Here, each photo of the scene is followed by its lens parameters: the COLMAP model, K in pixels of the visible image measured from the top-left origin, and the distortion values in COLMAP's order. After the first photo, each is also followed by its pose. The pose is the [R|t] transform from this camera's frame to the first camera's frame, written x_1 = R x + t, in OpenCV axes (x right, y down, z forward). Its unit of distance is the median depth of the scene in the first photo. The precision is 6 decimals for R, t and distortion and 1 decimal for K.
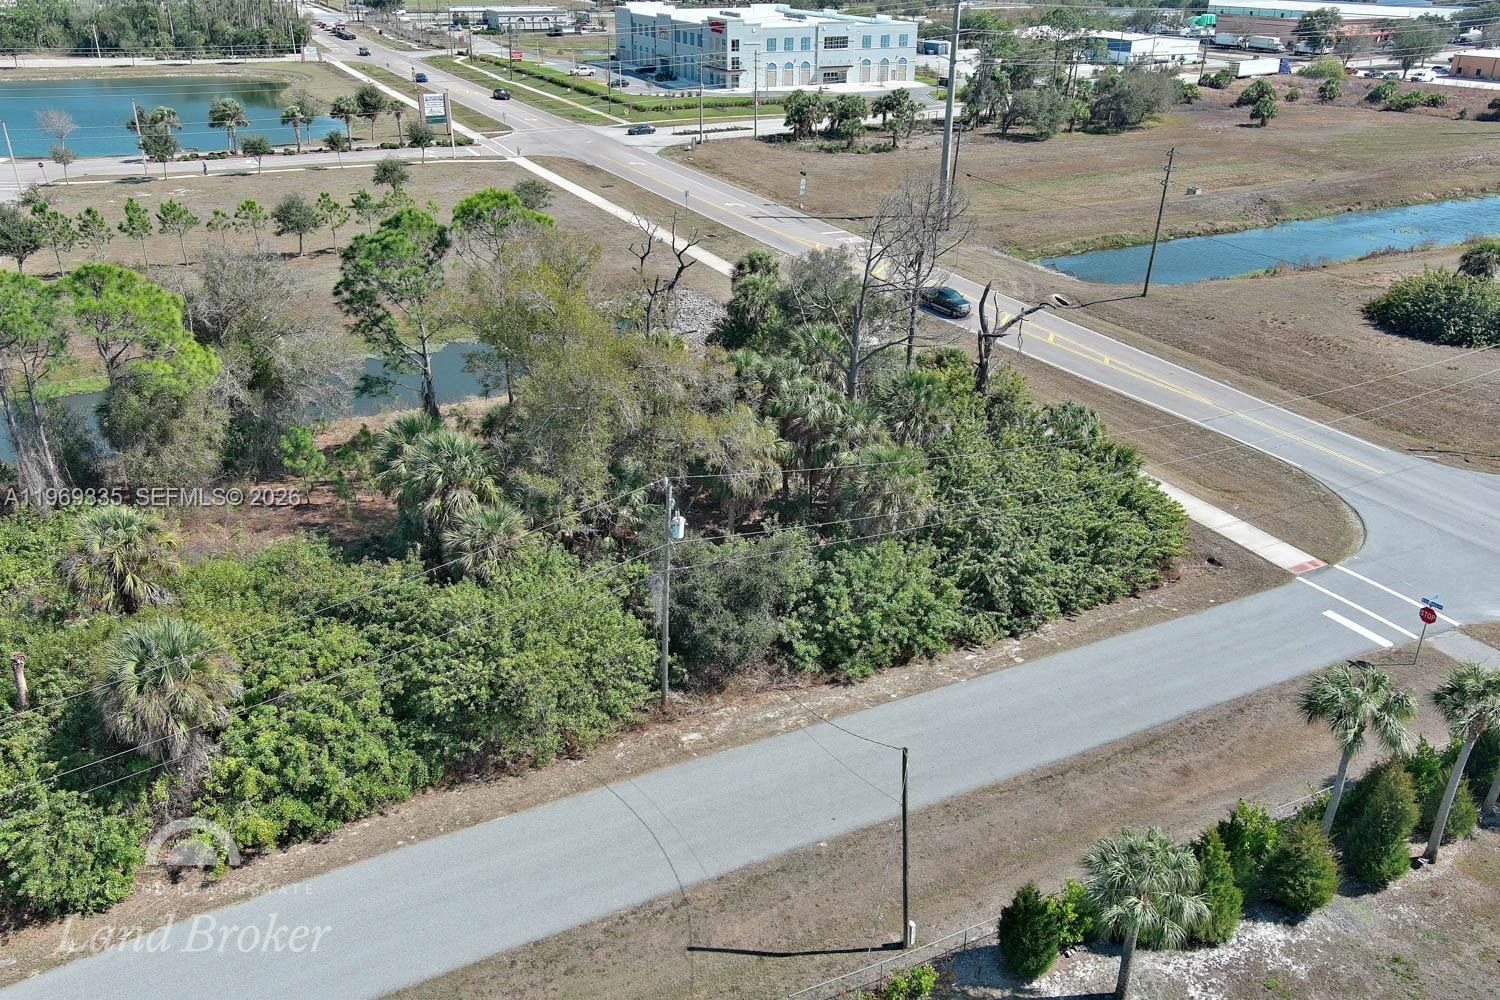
lens RADIAL K [[1156.3, 0, 750.4], [0, 1156.3, 513.2], [0, 0, 1]] dist [0.029518, -0.029241]
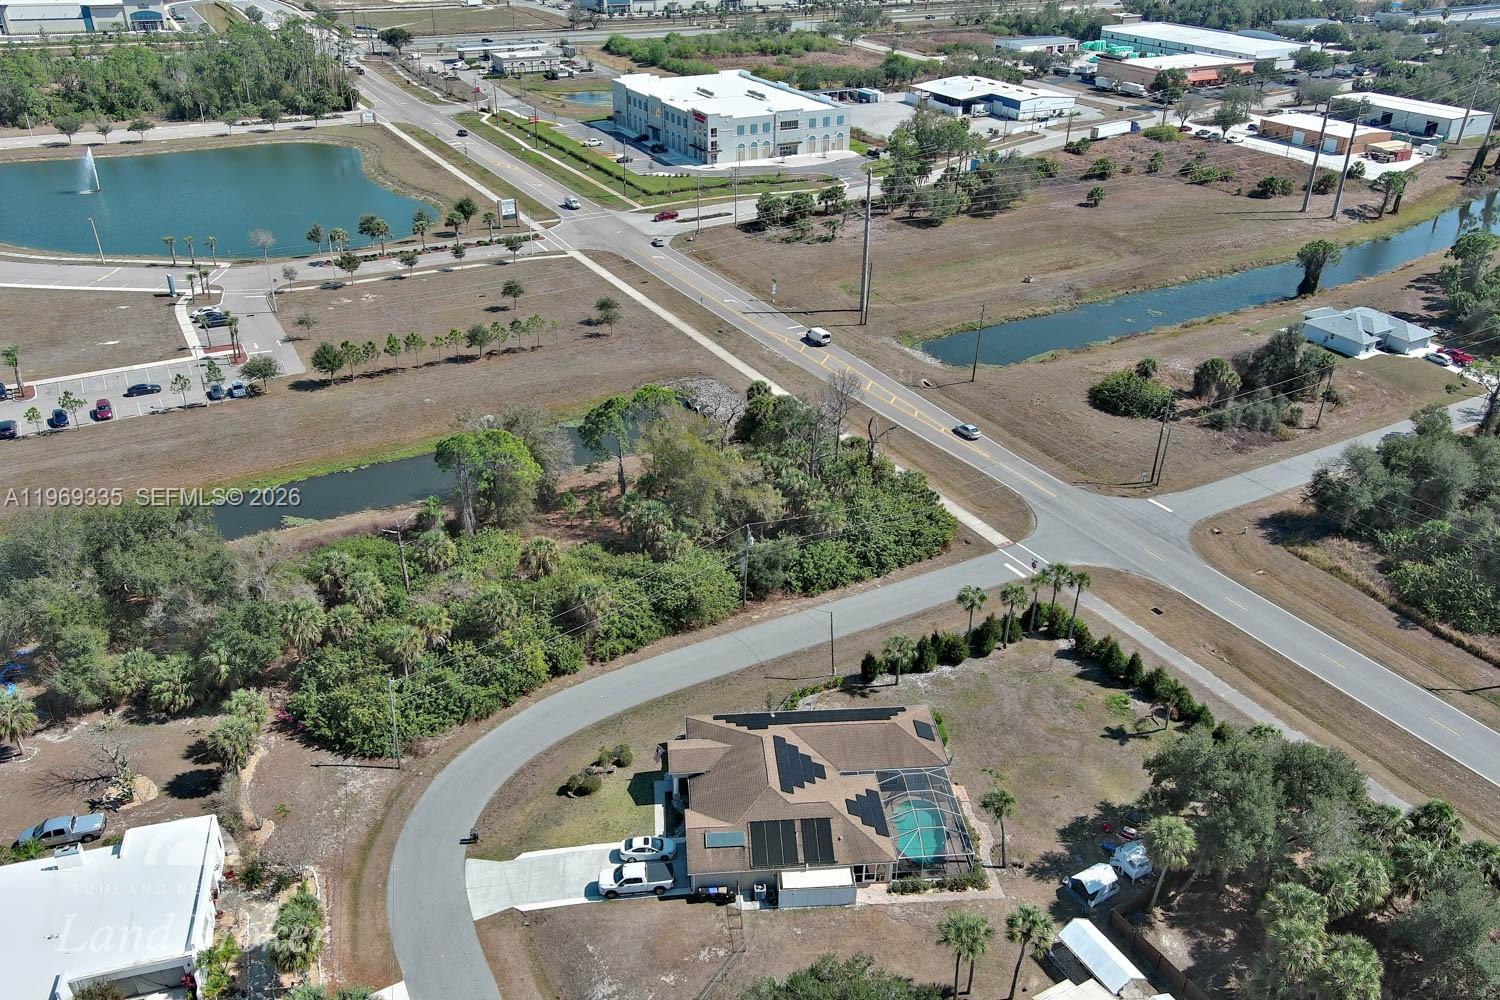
lens RADIAL K [[1156.3, 0, 750.4], [0, 1156.3, 513.2], [0, 0, 1]] dist [0.029518, -0.029241]
pose [[0.998941, -0.021329, 0.040770, -0.120838], [0.019105, 0.998348, 0.054186, -0.140523], [-0.041858, -0.053350, 0.997698, -1.209090]]
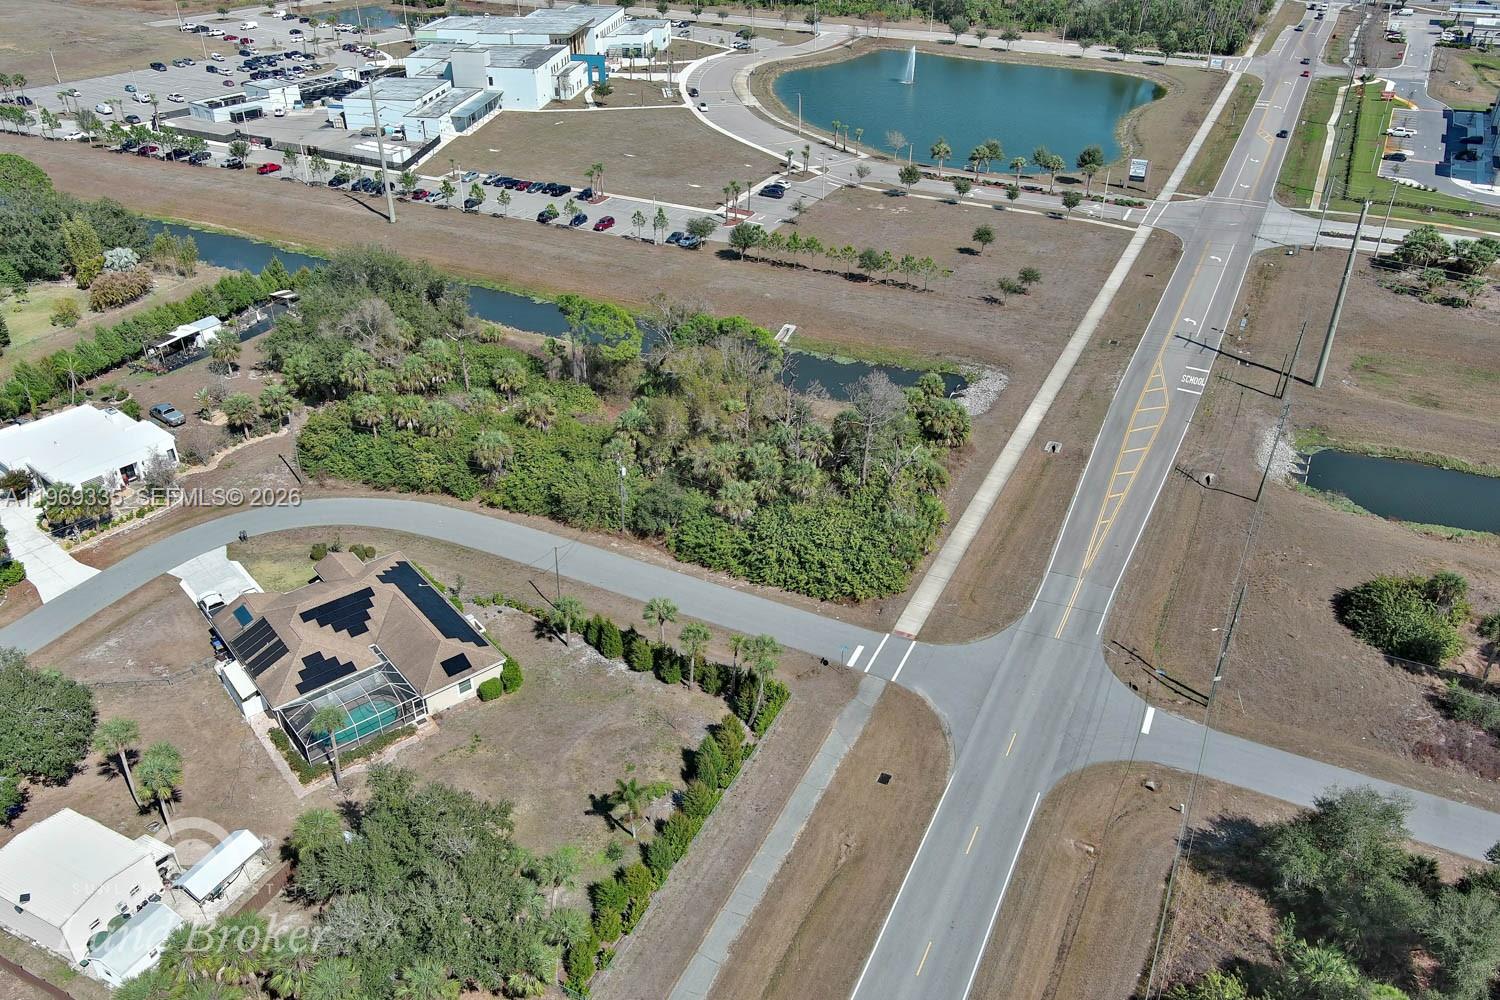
lens RADIAL K [[1156.3, 0, 750.4], [0, 1156.3, 513.2], [0, 0, 1]] dist [0.029518, -0.029241]
pose [[0.601094, 0.418811, -0.680649, 1.414643], [-0.349377, 0.903699, 0.247516, -0.476293], [0.718764, 0.089023, 0.689531, -0.474571]]
